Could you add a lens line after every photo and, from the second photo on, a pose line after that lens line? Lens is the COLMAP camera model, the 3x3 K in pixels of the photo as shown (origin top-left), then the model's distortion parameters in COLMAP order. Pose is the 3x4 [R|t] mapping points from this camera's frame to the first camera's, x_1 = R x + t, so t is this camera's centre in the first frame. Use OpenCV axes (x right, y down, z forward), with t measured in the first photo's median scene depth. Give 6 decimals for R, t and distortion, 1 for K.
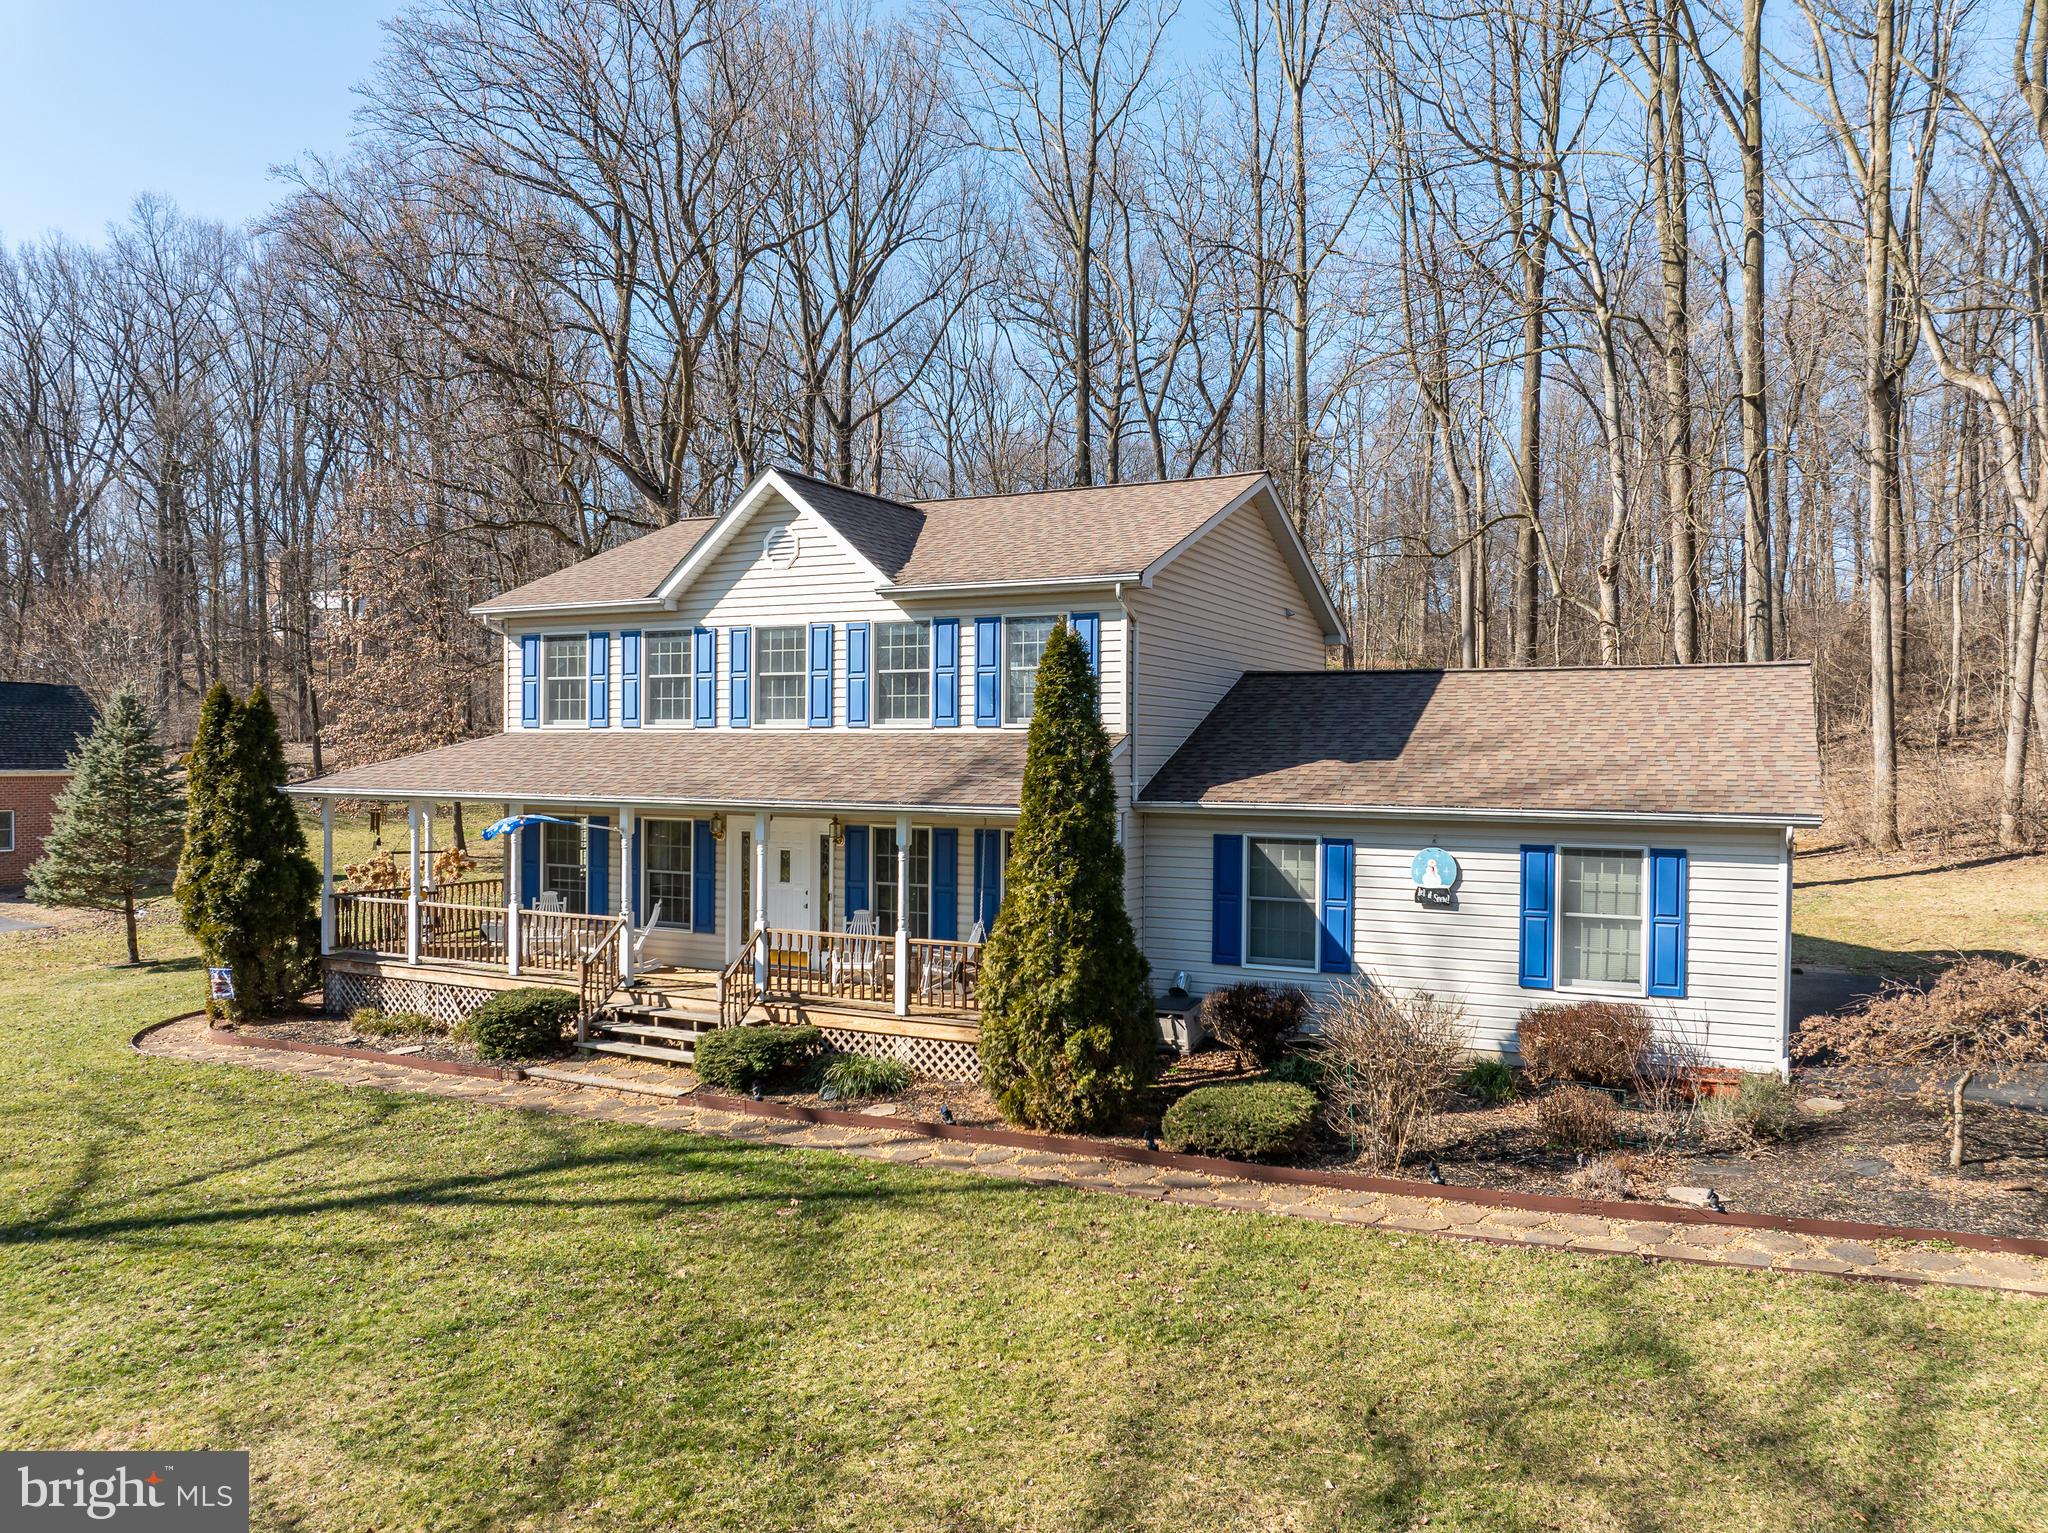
lens RADIAL K [[1466.4, 0, 1083.1], [0, 1466.4, 711.7], [0, 0, 1]] dist [-0.027816, -0.001472]
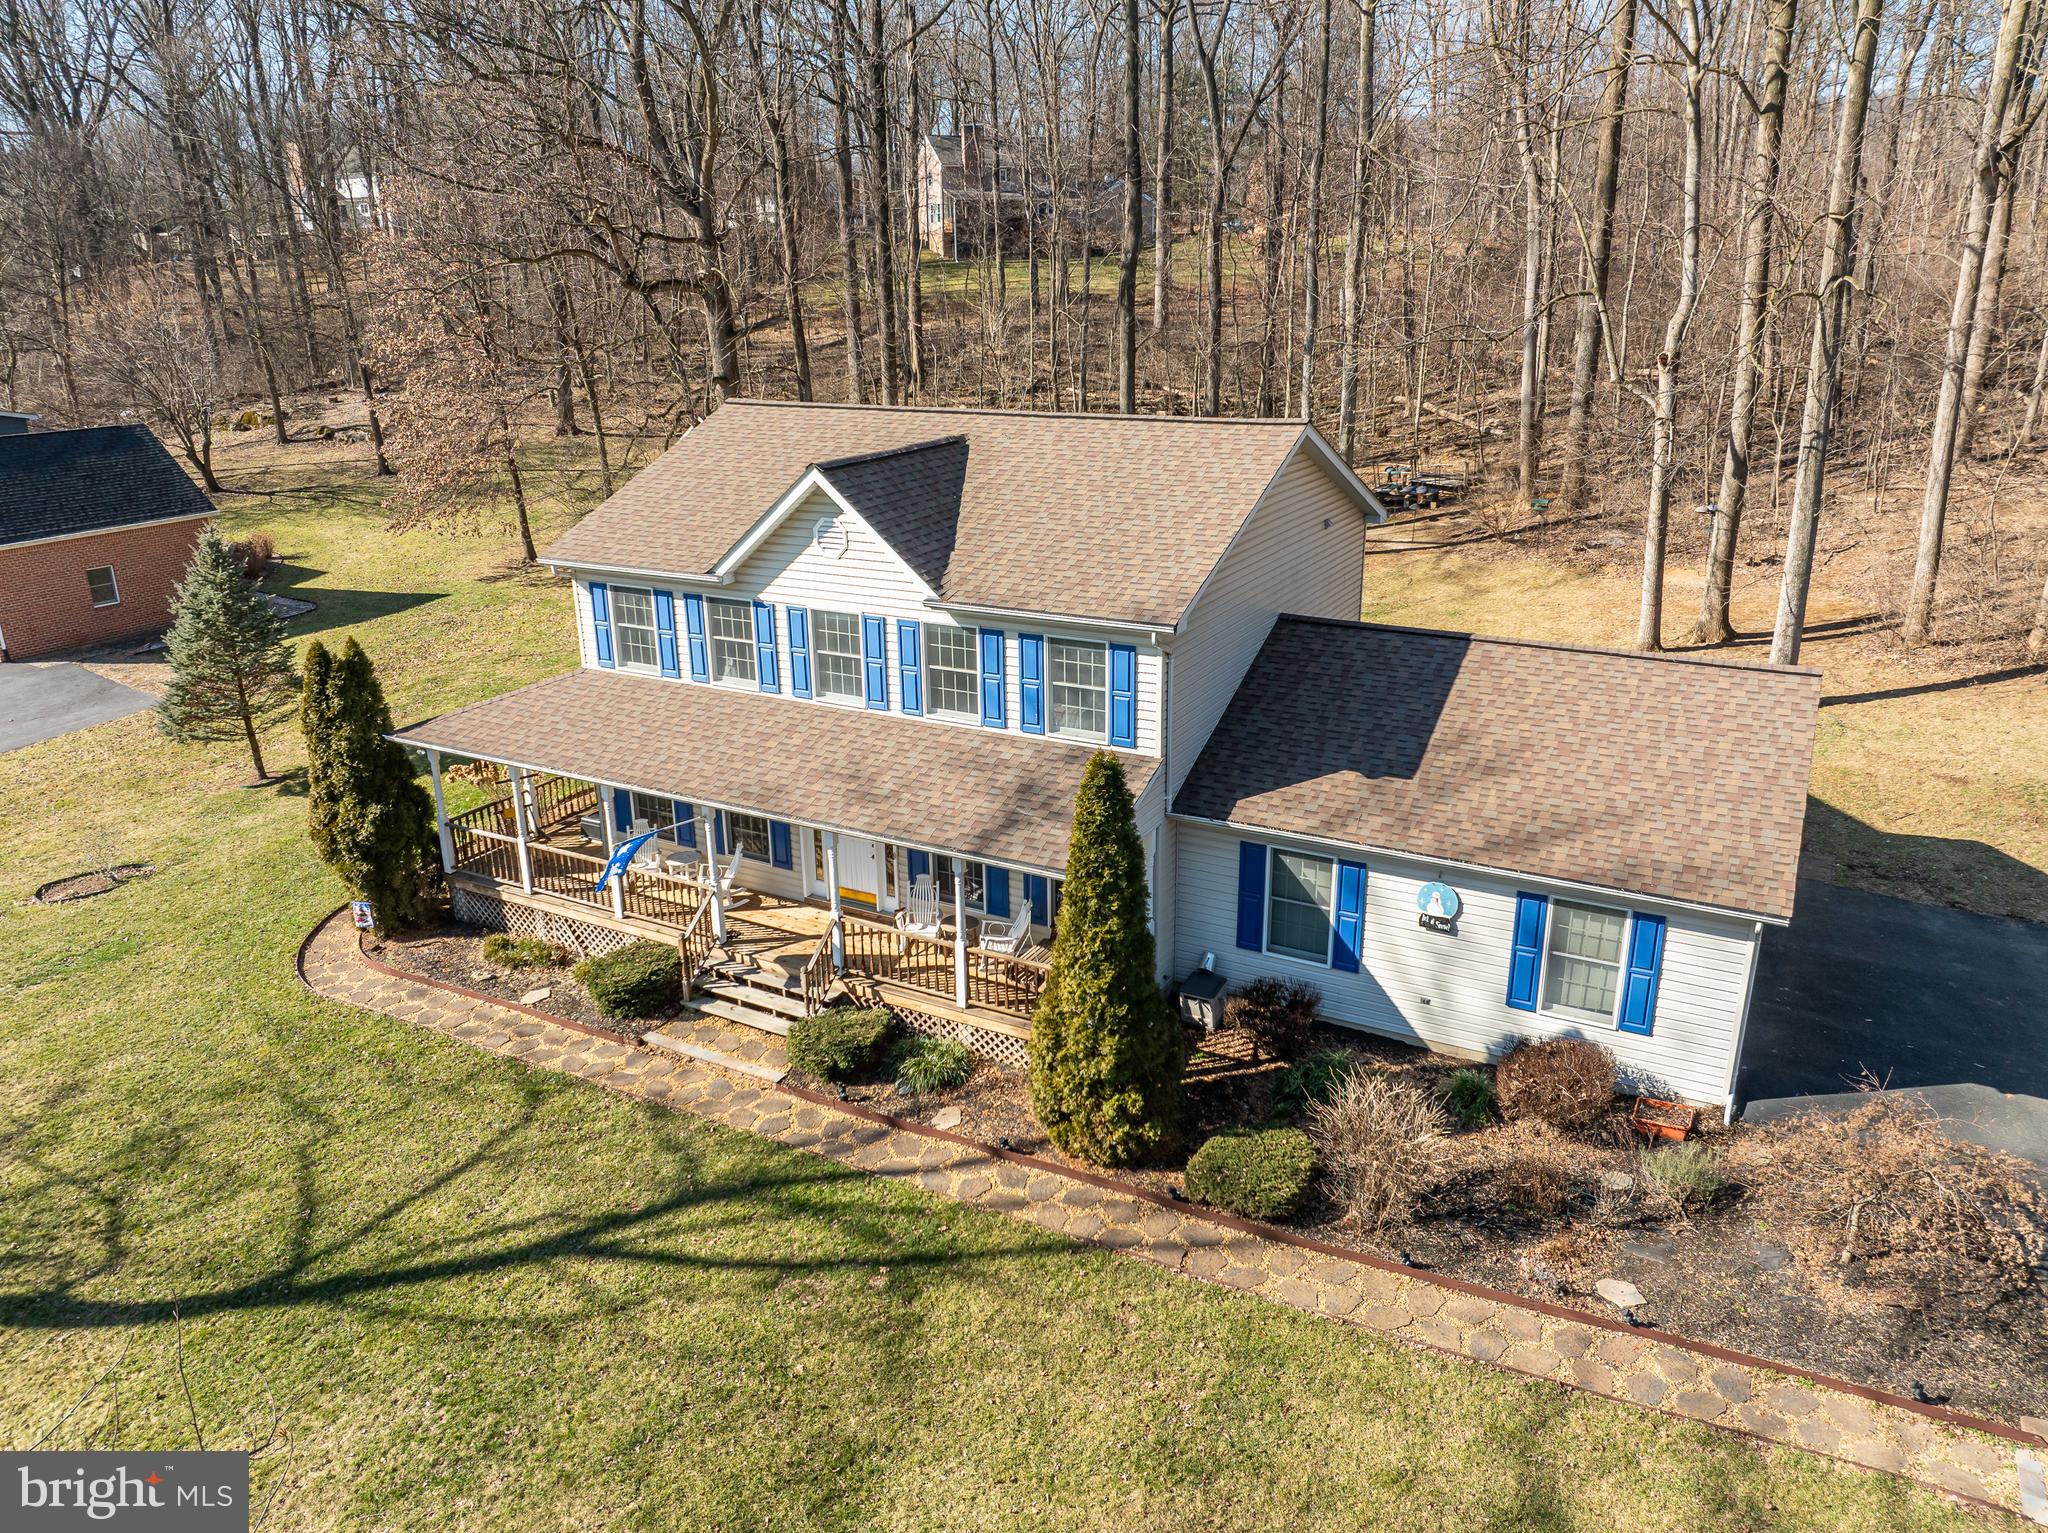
lens RADIAL K [[1466.4, 0, 1083.1], [0, 1466.4, 711.7], [0, 0, 1]] dist [-0.027816, -0.001472]
pose [[0.999260, 0.000408, -0.038463, 0.013587], [0.011438, 0.951555, 0.307266, -0.348705], [0.036725, -0.307479, 0.950846, -0.016361]]
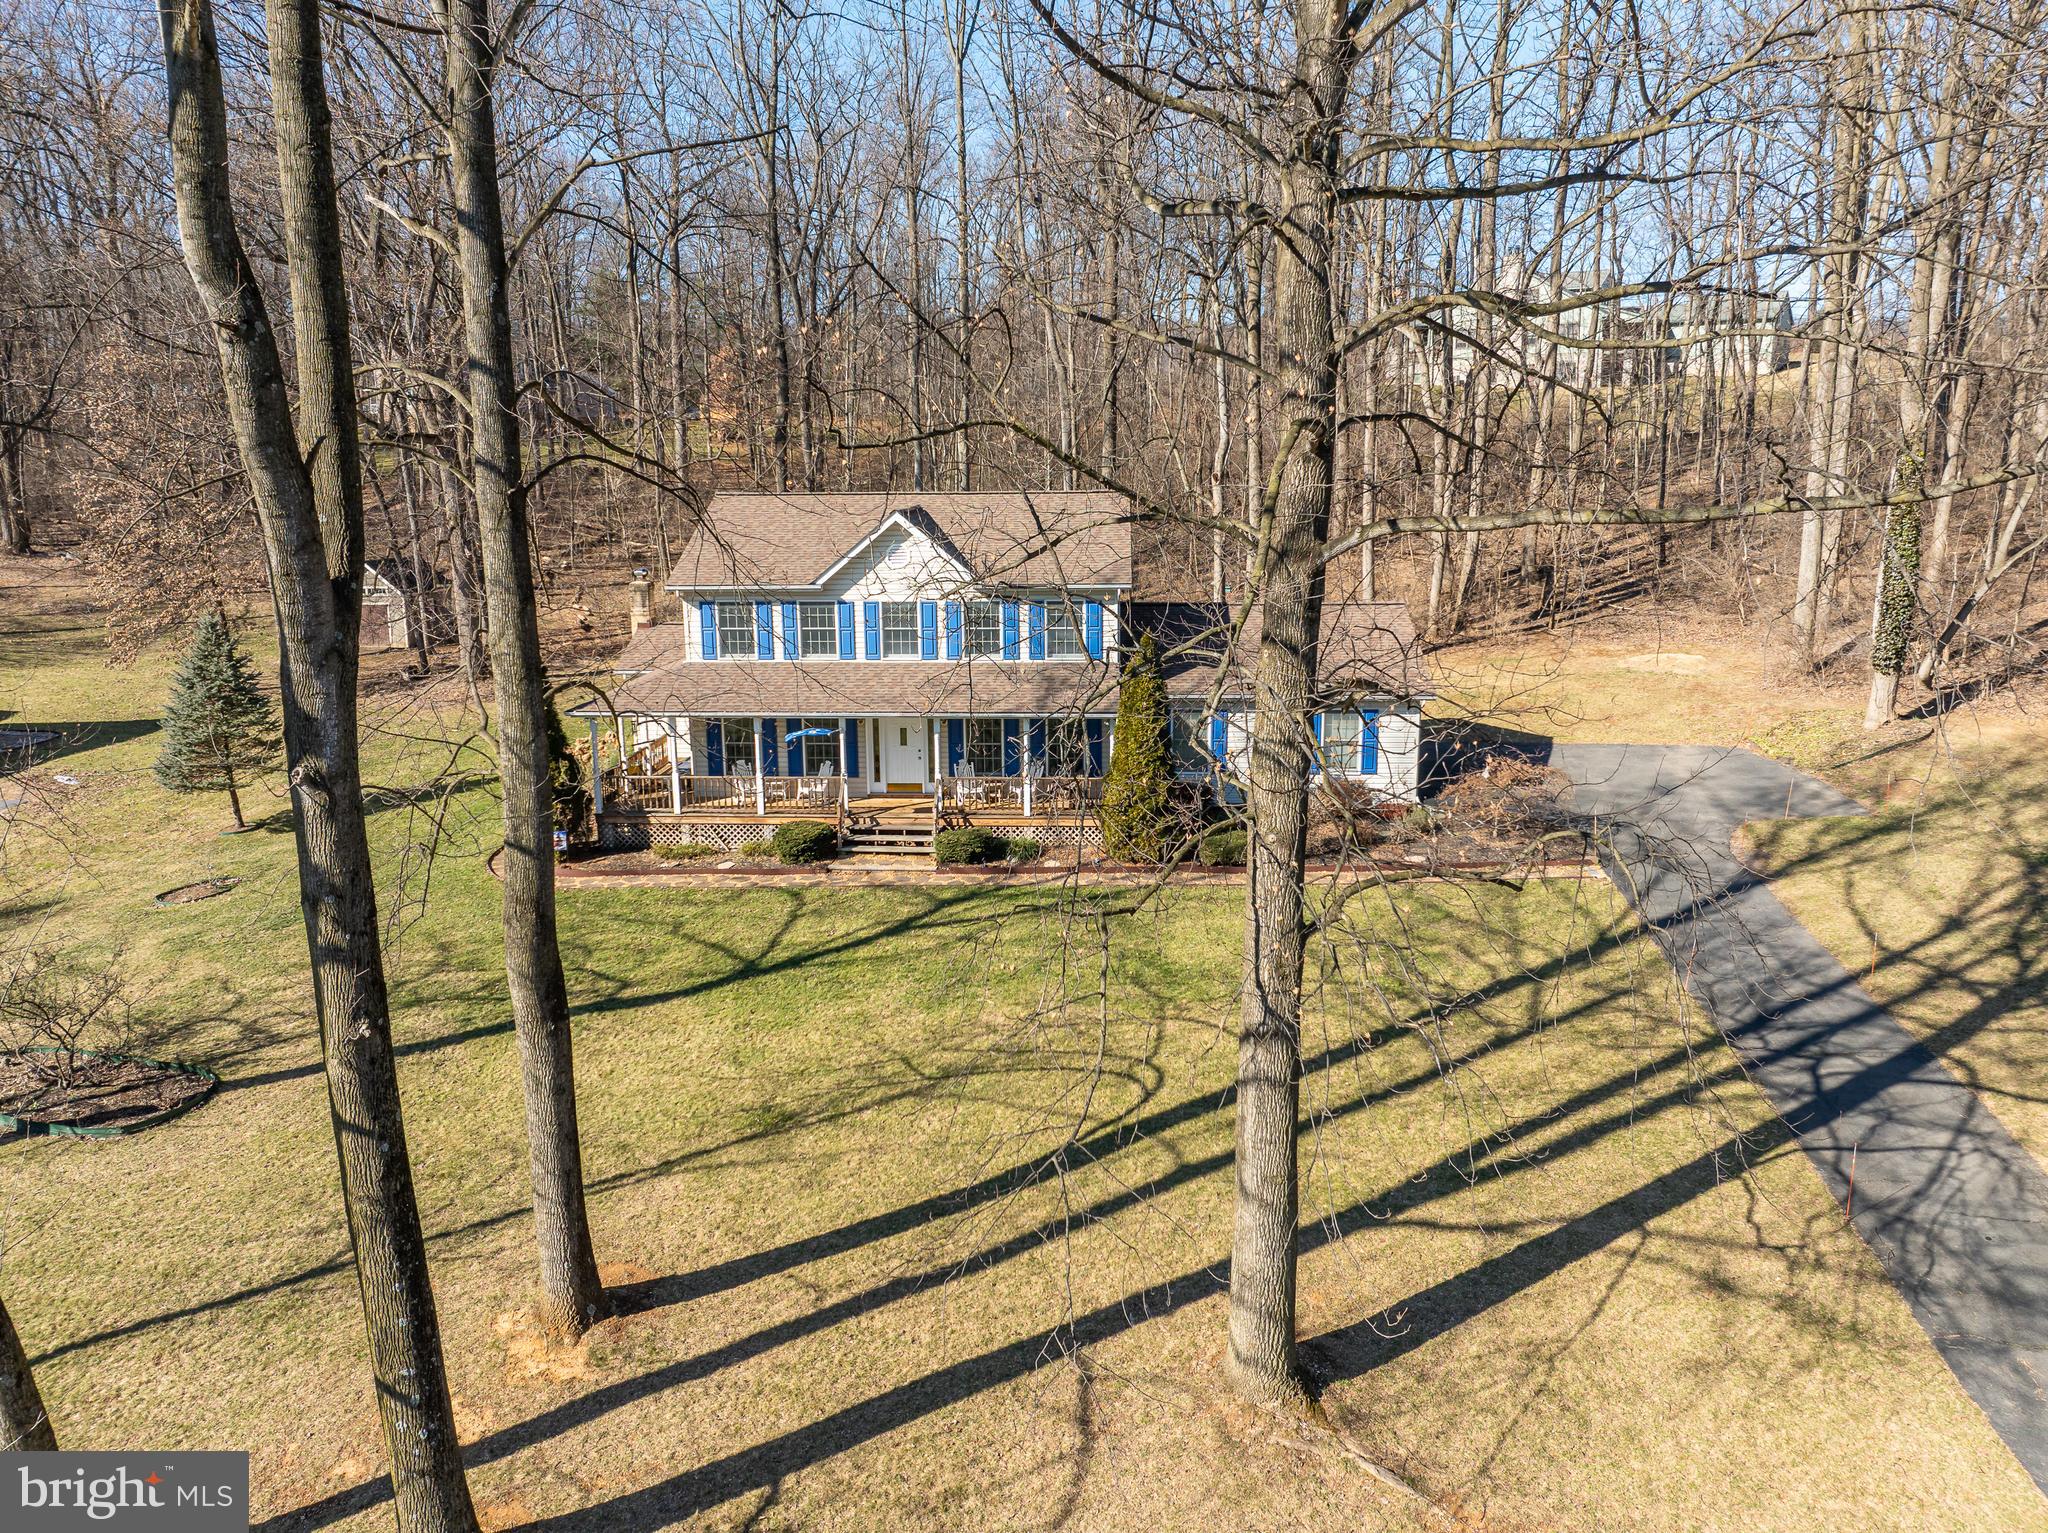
lens RADIAL K [[1395.6, 0, 1084.3], [0, 1395.6, 683.4], [0, 0, 1]] dist [-0.005800, -0.002183]
pose [[0.918176, -0.068979, 0.390121, -0.736404], [-0.000773, 0.984412, 0.175877, -0.284294], [-0.396172, -0.161787, 0.903810, -0.665157]]
